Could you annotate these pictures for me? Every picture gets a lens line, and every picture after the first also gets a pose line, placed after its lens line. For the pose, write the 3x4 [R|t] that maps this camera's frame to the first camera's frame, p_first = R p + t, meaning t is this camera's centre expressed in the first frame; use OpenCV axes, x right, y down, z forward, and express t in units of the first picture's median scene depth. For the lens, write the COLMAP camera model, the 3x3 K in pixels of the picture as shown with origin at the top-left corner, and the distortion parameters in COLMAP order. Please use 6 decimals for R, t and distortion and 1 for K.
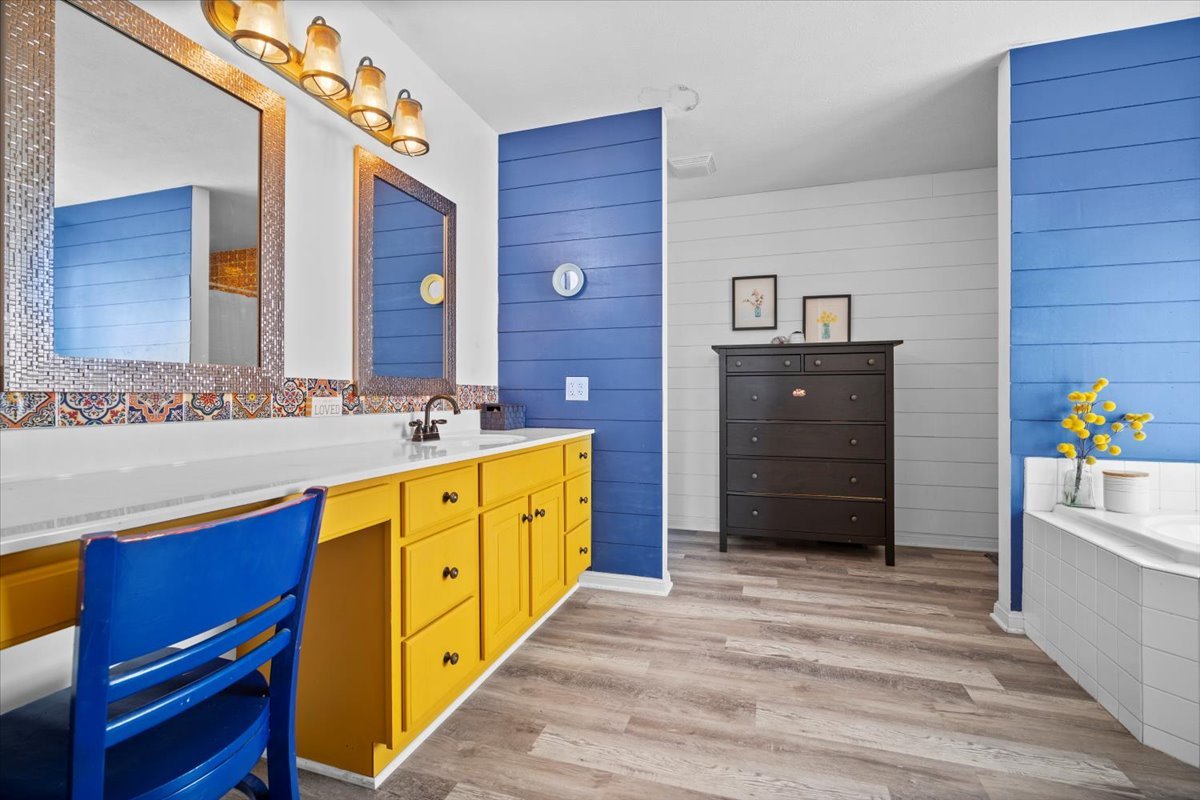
lens RADIAL K [[529.5, 0, 600.0], [0, 529.5, 400.0], [0, 0, 1]] dist [-0.003531, 0.000123]
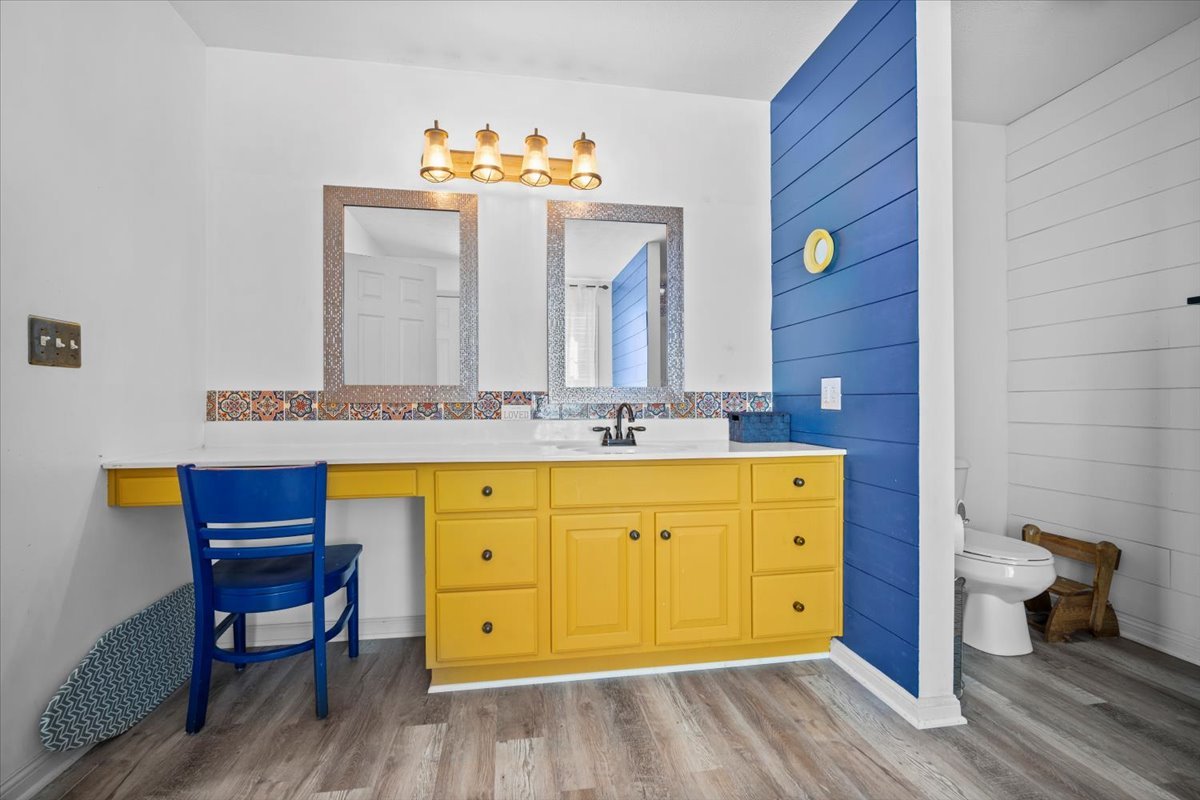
lens RADIAL K [[536.0, 0, 602.0], [0, 536.0, 405.7], [0, 0, 1]] dist [-0.002076, 0.000180]
pose [[0.464426, 0.012398, -0.885525, 0.731483], [-0.004824, 0.999923, 0.011469, -0.019754], [0.885599, -0.001054, 0.464449, 0.551209]]
